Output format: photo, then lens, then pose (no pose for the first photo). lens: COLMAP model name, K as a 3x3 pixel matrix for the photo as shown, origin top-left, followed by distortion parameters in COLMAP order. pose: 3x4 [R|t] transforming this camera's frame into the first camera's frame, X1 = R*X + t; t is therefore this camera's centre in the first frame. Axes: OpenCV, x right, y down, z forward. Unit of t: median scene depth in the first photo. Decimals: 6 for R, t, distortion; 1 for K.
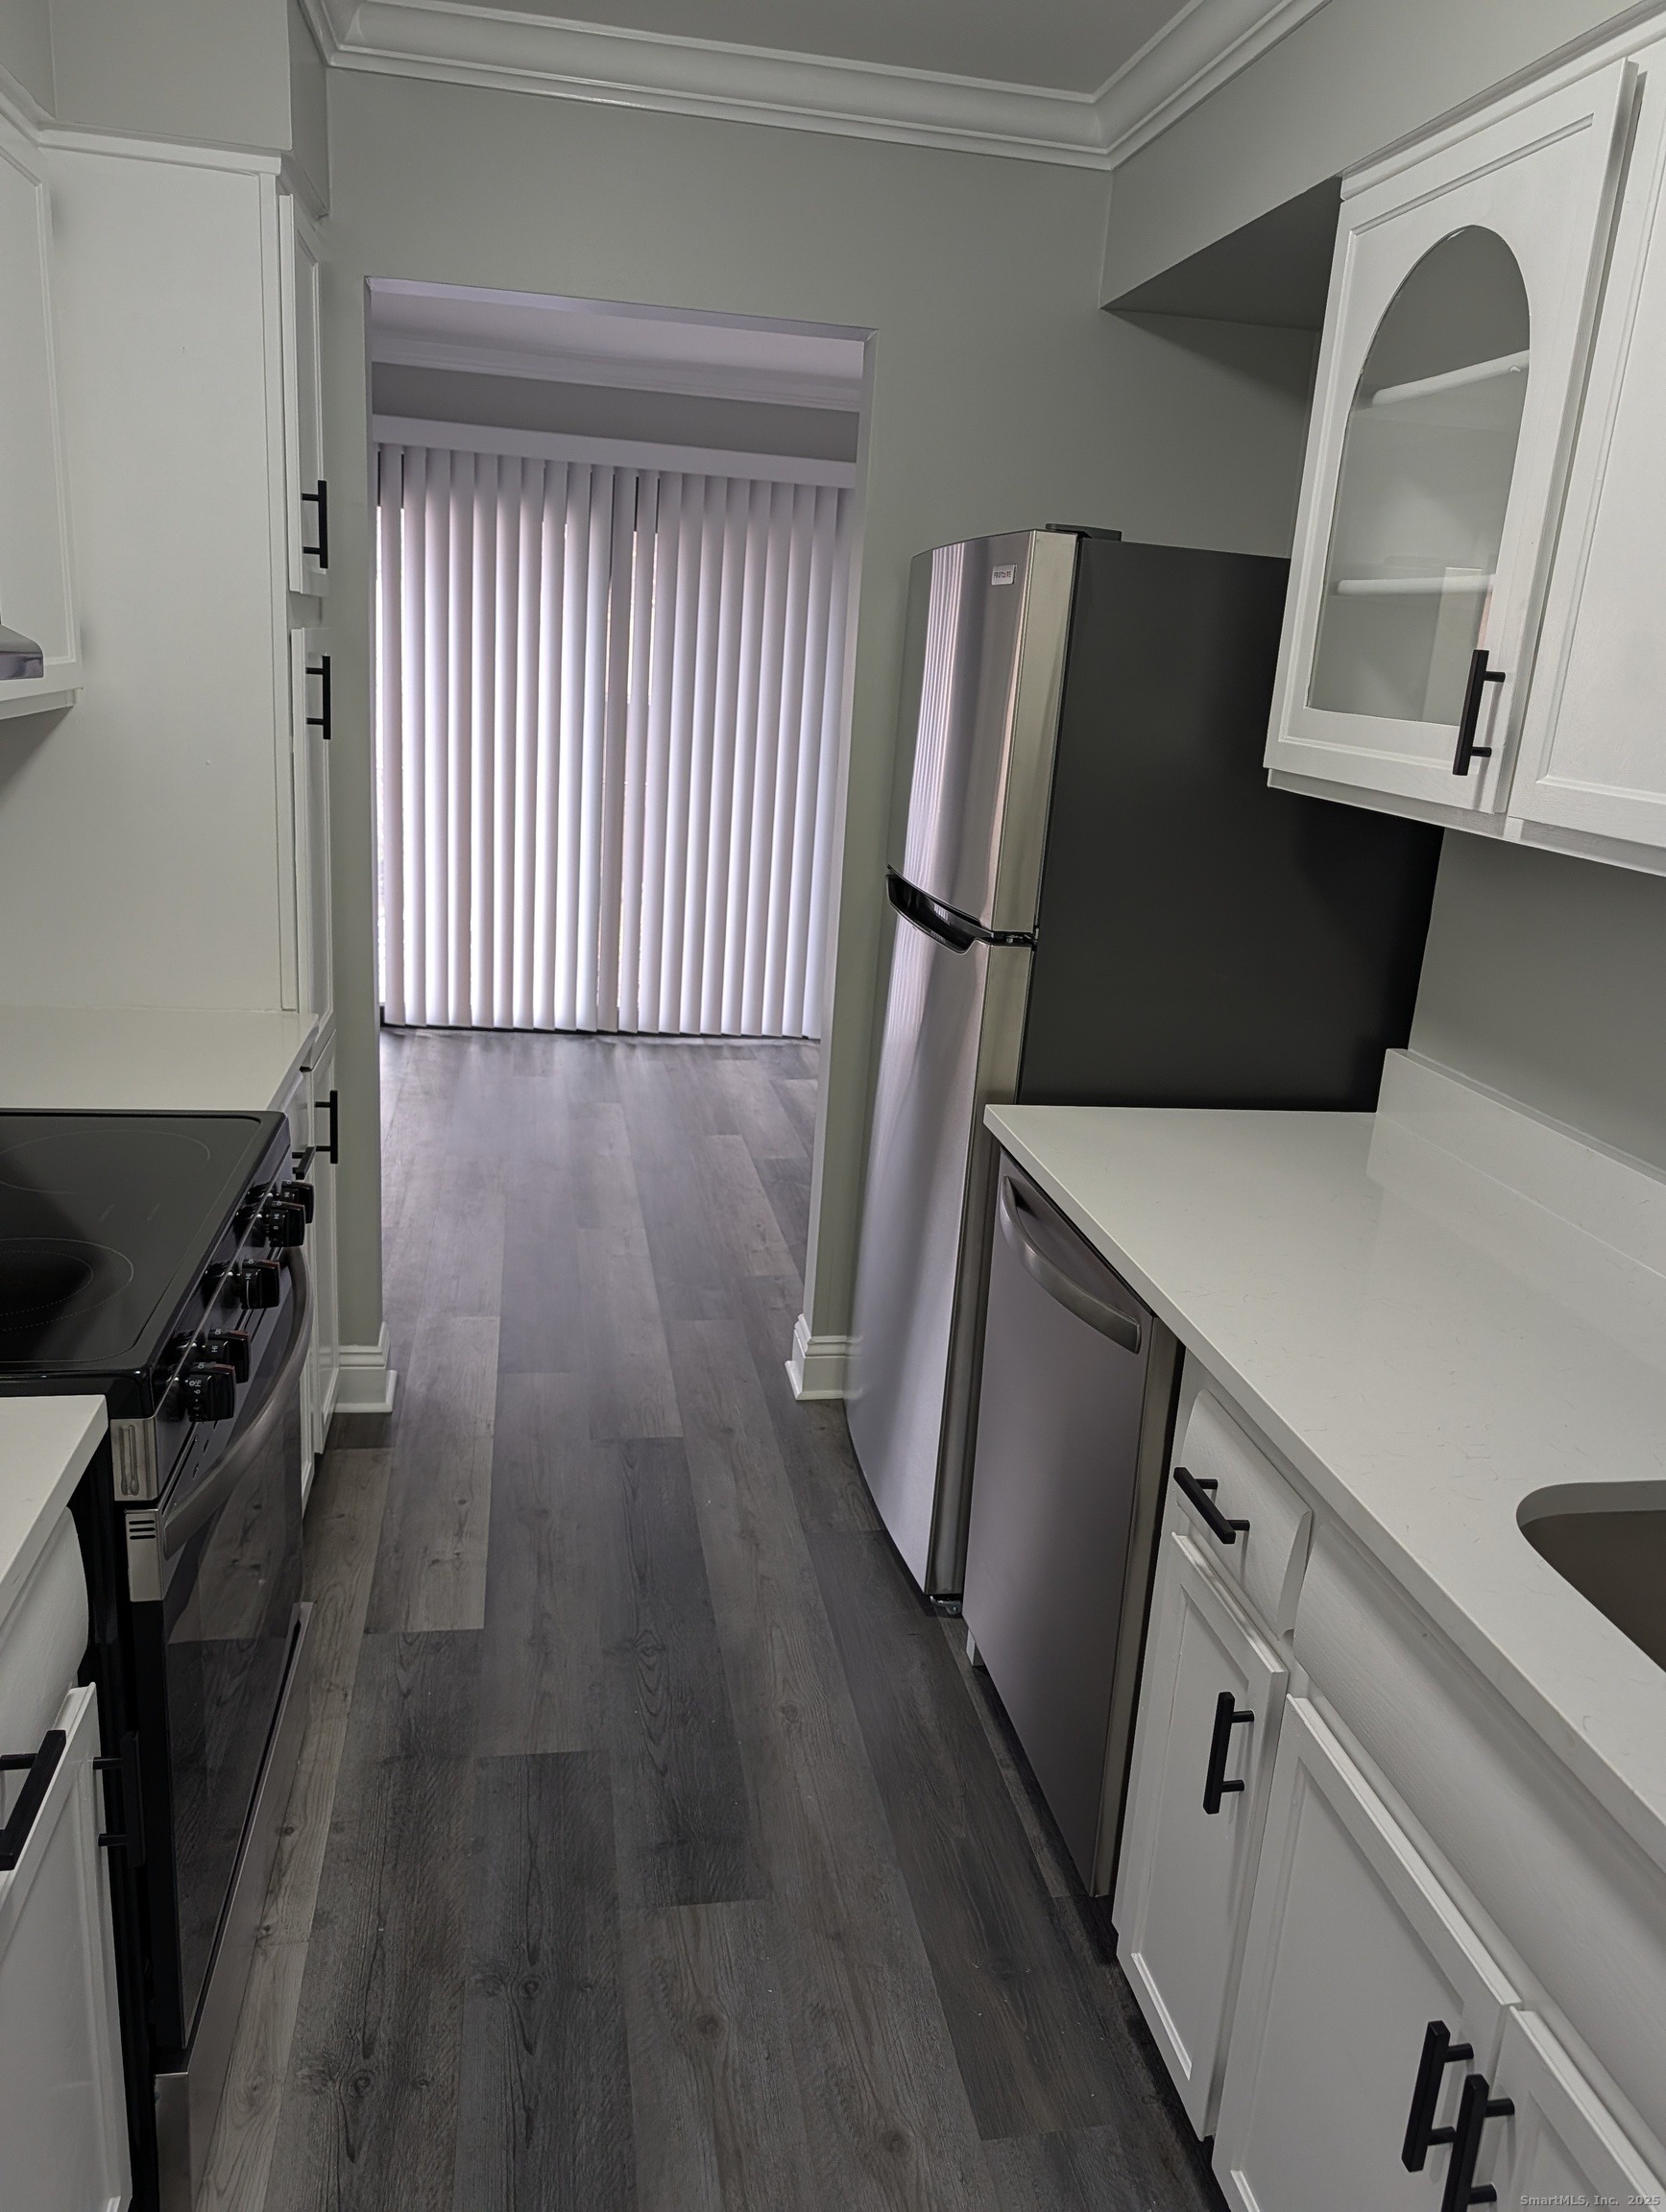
lens RADIAL K [[1609.4, 0, 833.0], [0, 1609.4, 1106.0], [0, 0, 1]] dist [0.030718, -0.050619]
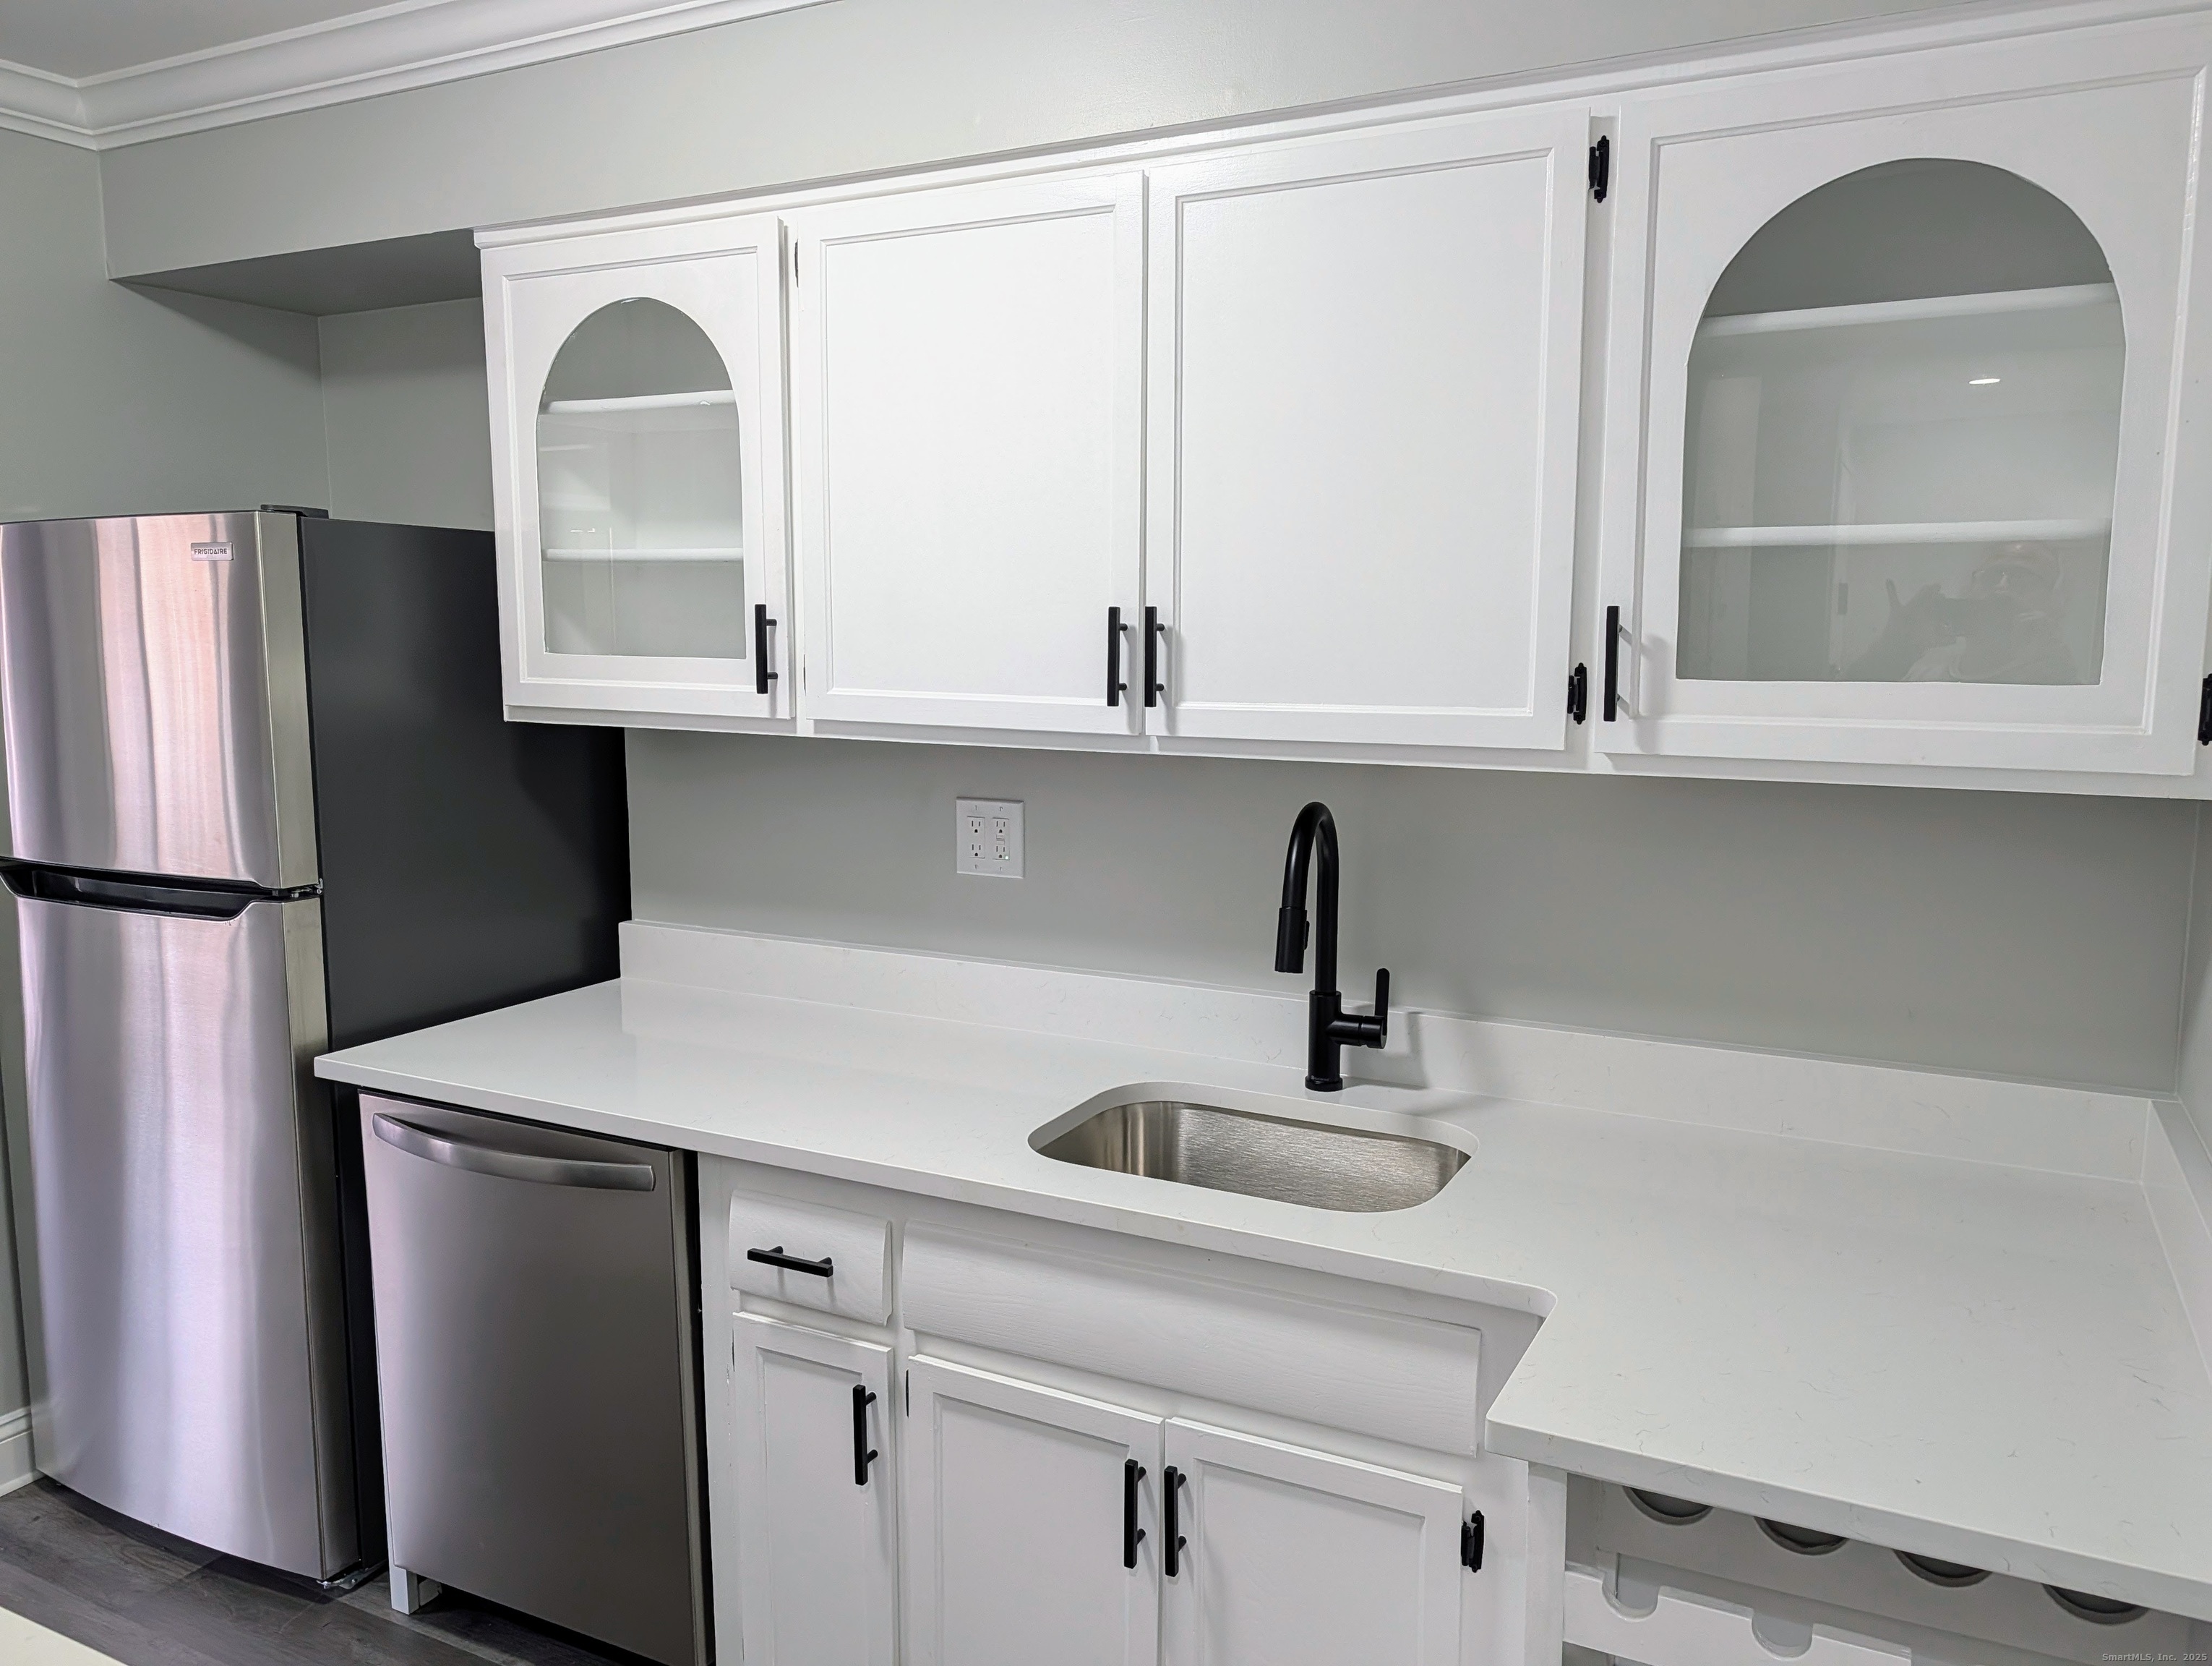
lens RADIAL K [[1672.1, 0, 1106.0], [0, 1672.1, 833.0], [0, 0, 1]] dist [-0.000195, -0.004118]
pose [[0.611614, -0.167443, 0.773234, -0.441674], [0.251015, 0.967920, 0.011053, -0.026874], [-0.750280, 0.187333, 0.634024, -0.075199]]
